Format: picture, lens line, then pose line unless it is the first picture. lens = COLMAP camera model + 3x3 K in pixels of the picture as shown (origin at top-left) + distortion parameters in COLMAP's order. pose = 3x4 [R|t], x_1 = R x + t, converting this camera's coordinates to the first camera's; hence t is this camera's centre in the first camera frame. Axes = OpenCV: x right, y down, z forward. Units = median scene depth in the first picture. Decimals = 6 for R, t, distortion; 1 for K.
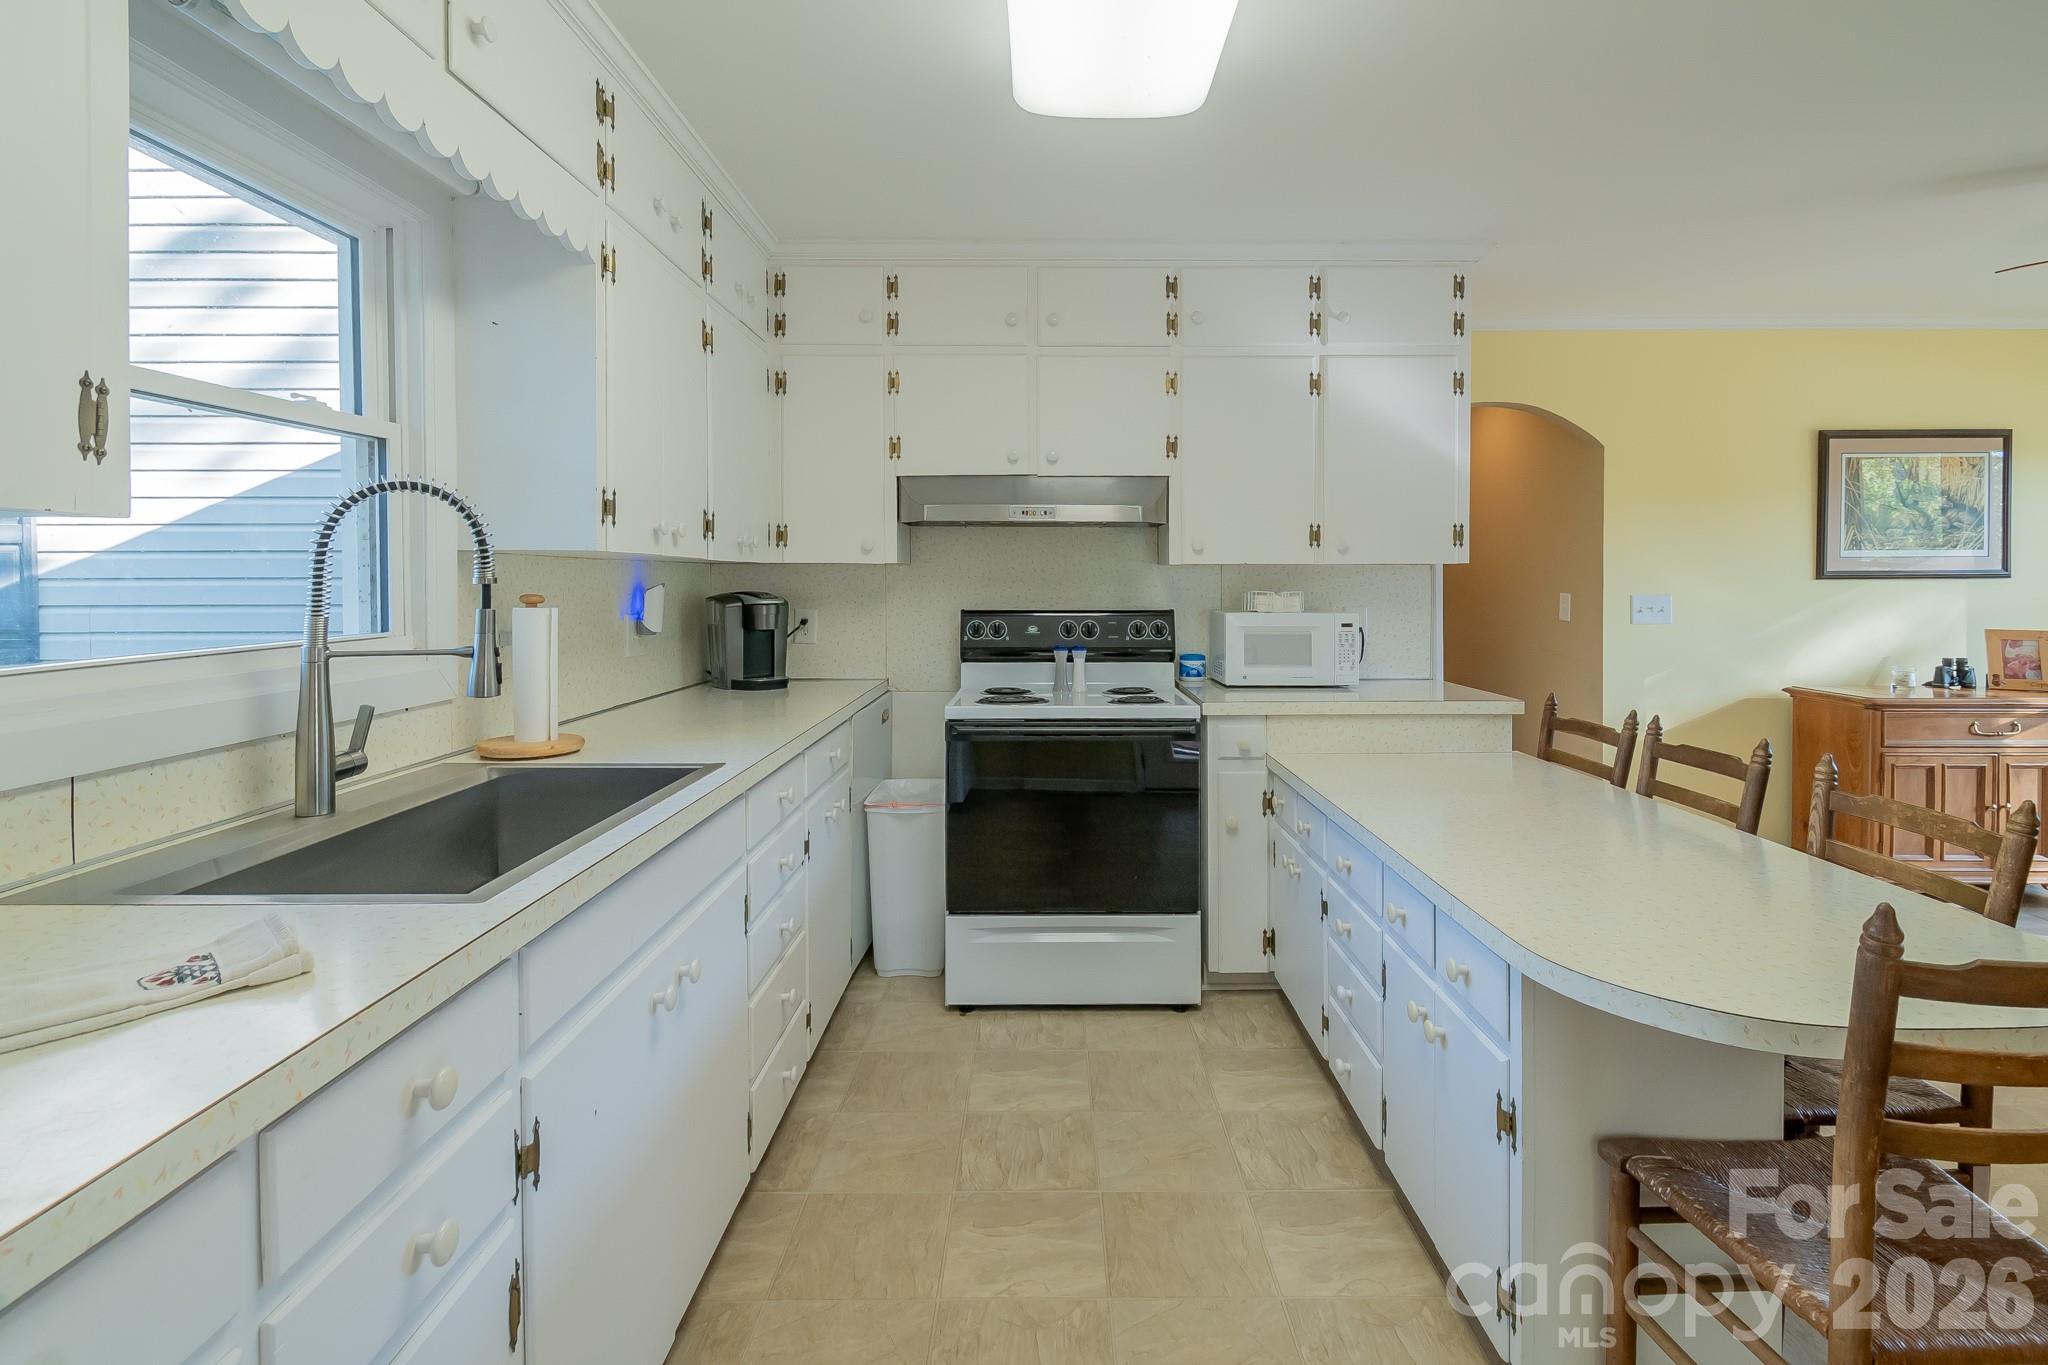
lens RADIAL K [[947.1, 0, 1046.3], [0, 947.1, 596.9], [0, 0, 1]] dist [0.000060, -0.000210]
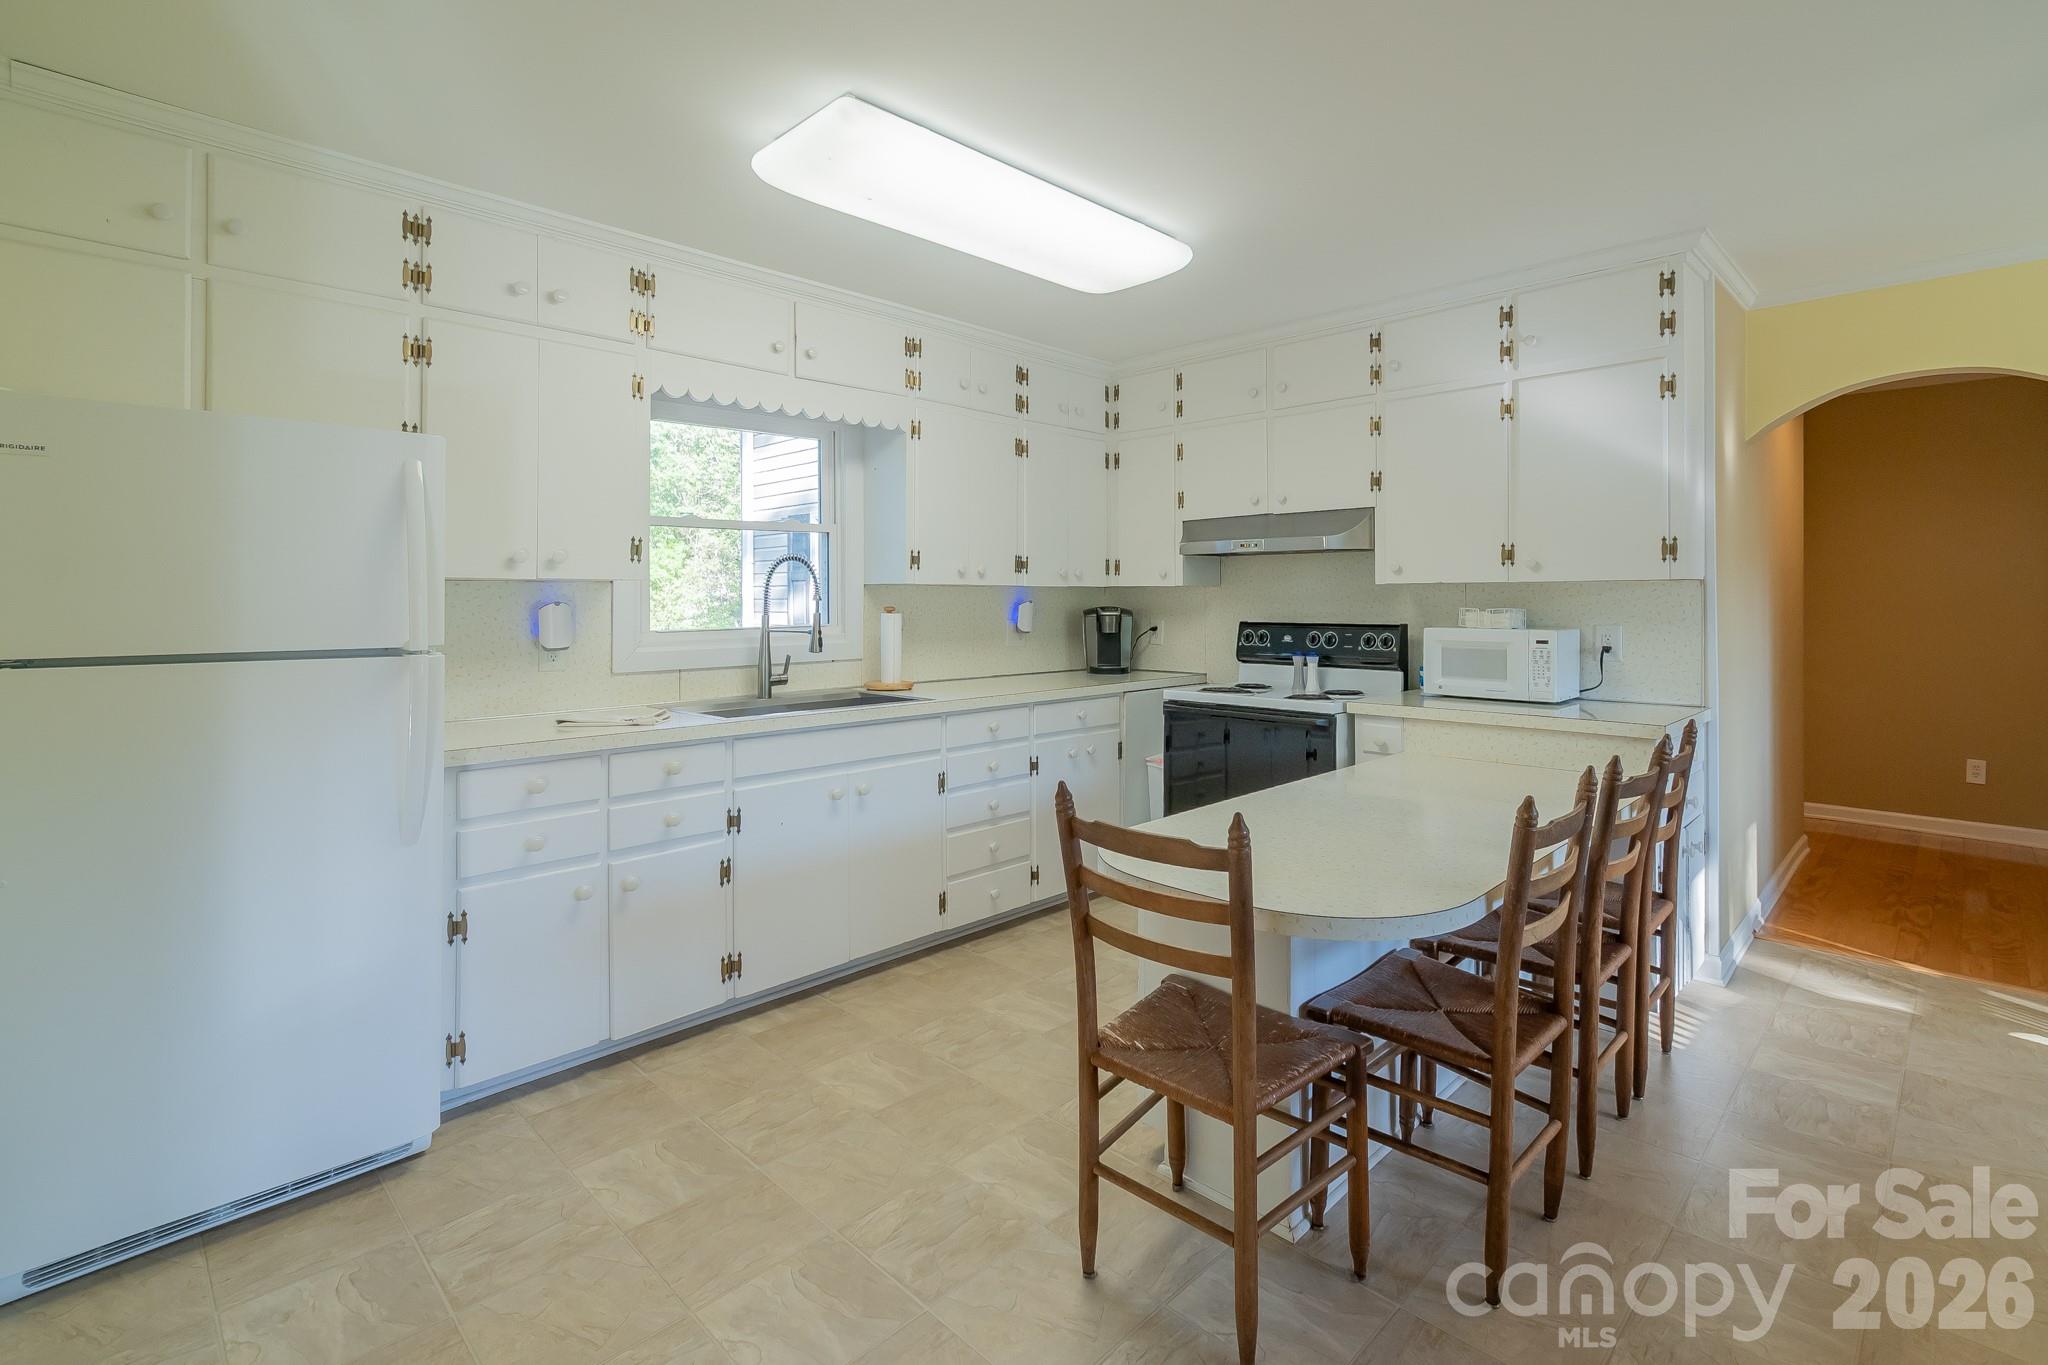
lens RADIAL K [[947.1, 0, 1046.3], [0, 947.1, 596.9], [0, 0, 1]] dist [0.000060, -0.000210]
pose [[0.710948, -0.003136, -0.703237, 0.648603], [-0.009764, 0.999850, -0.014330, 0.001390], [0.703177, 0.017054, 0.710811, -0.089342]]
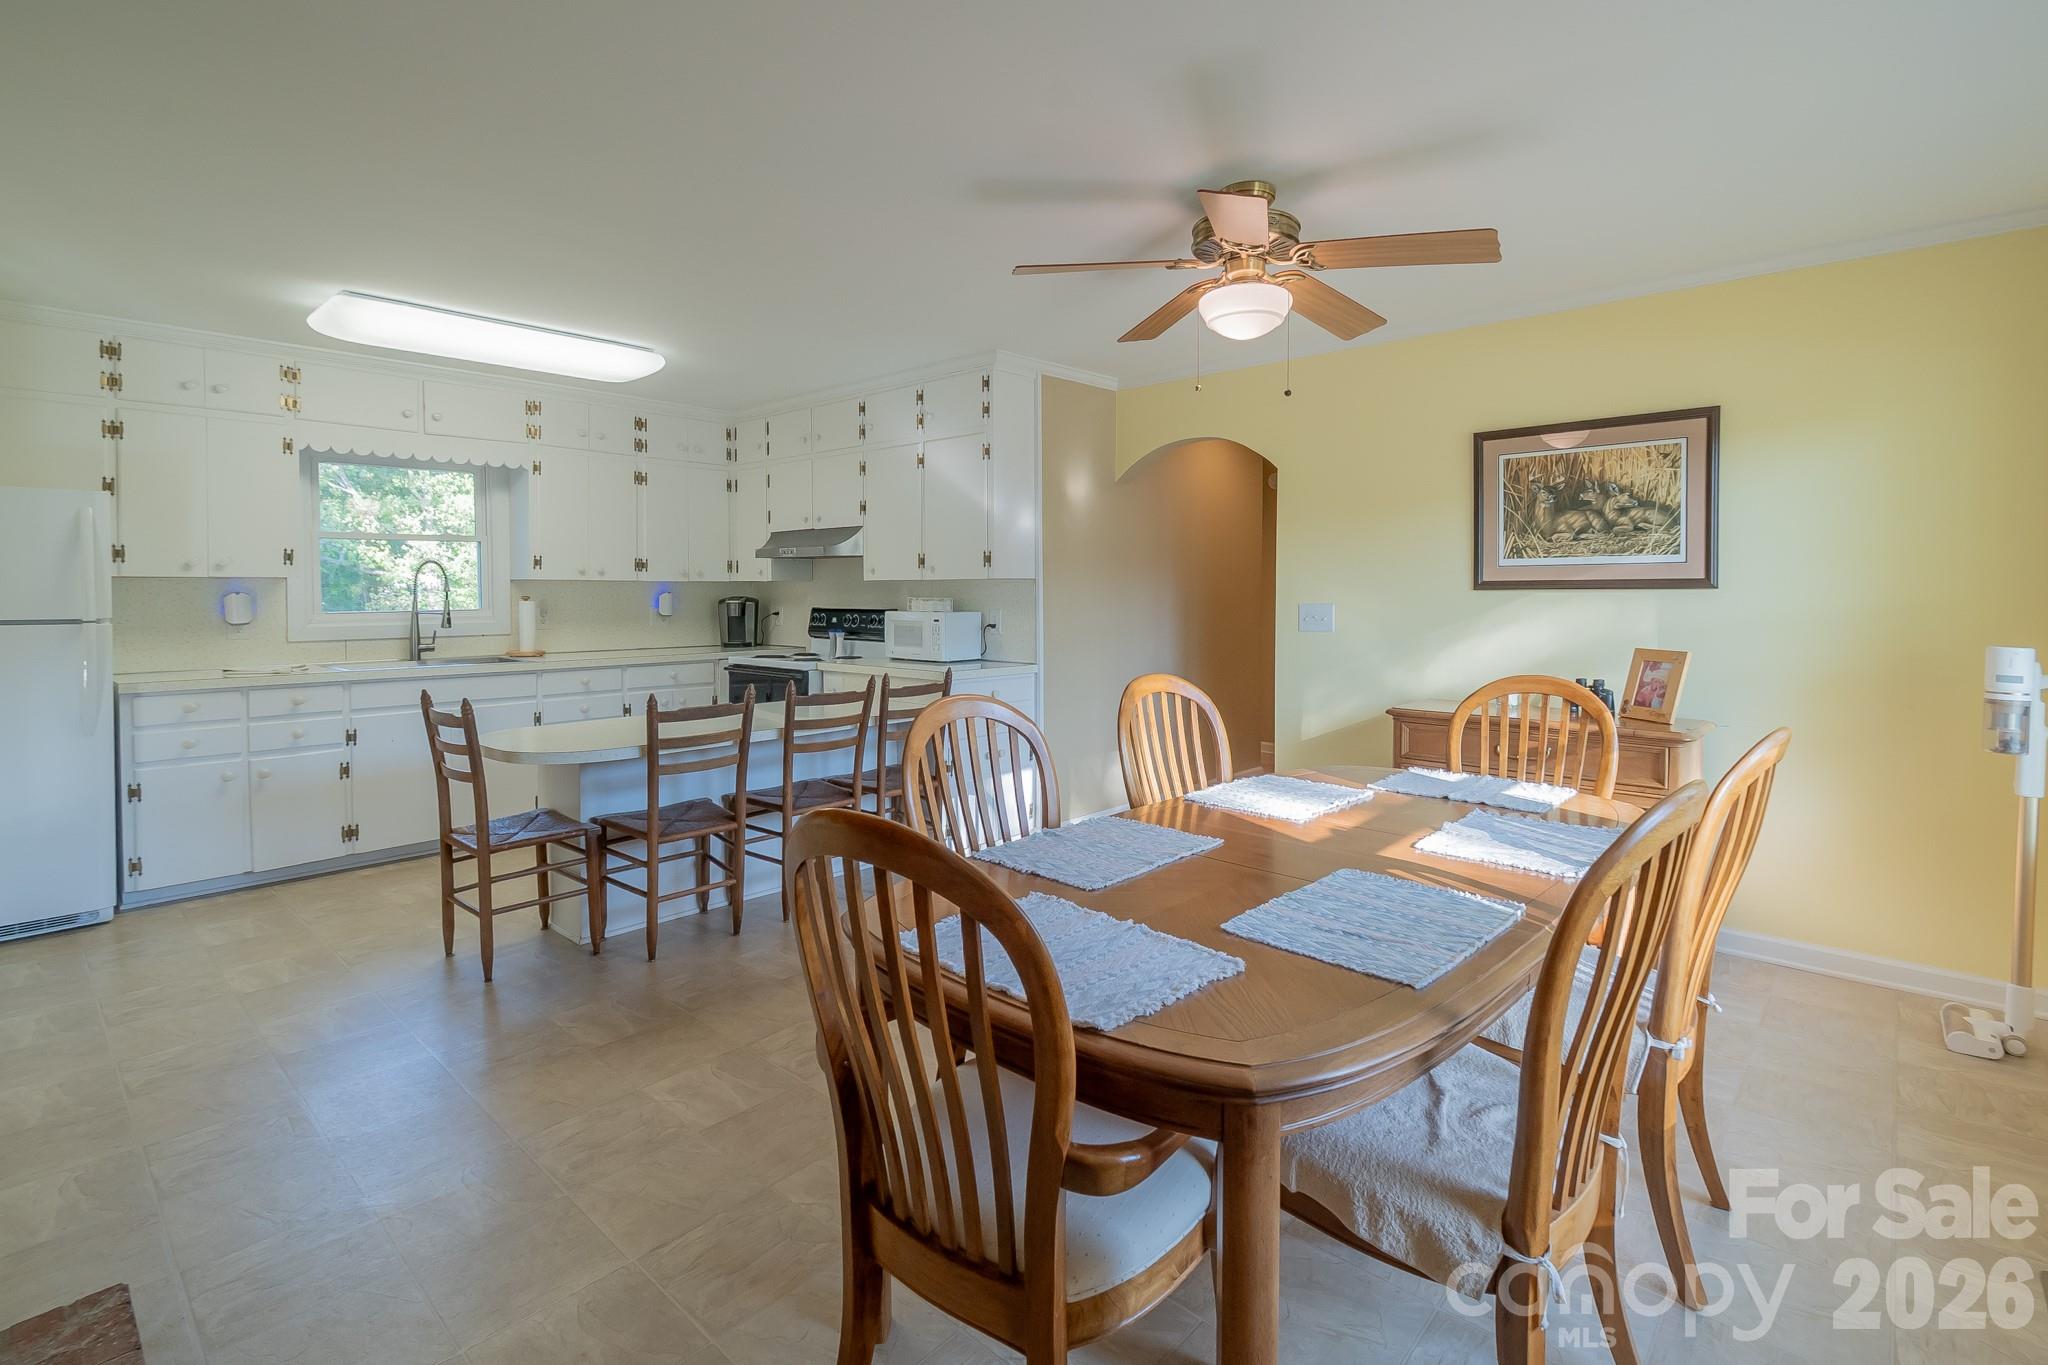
lens RADIAL K [[957.7, 0, 1034.5], [0, 957.7, 615.7], [0, 0, 1]] dist [0.003684, -0.005983]
pose [[0.739074, 0.018505, -0.673370, 1.442880], [-0.011571, 0.999824, 0.014776, -0.002030], [0.673524, -0.003129, 0.739158, -0.010752]]
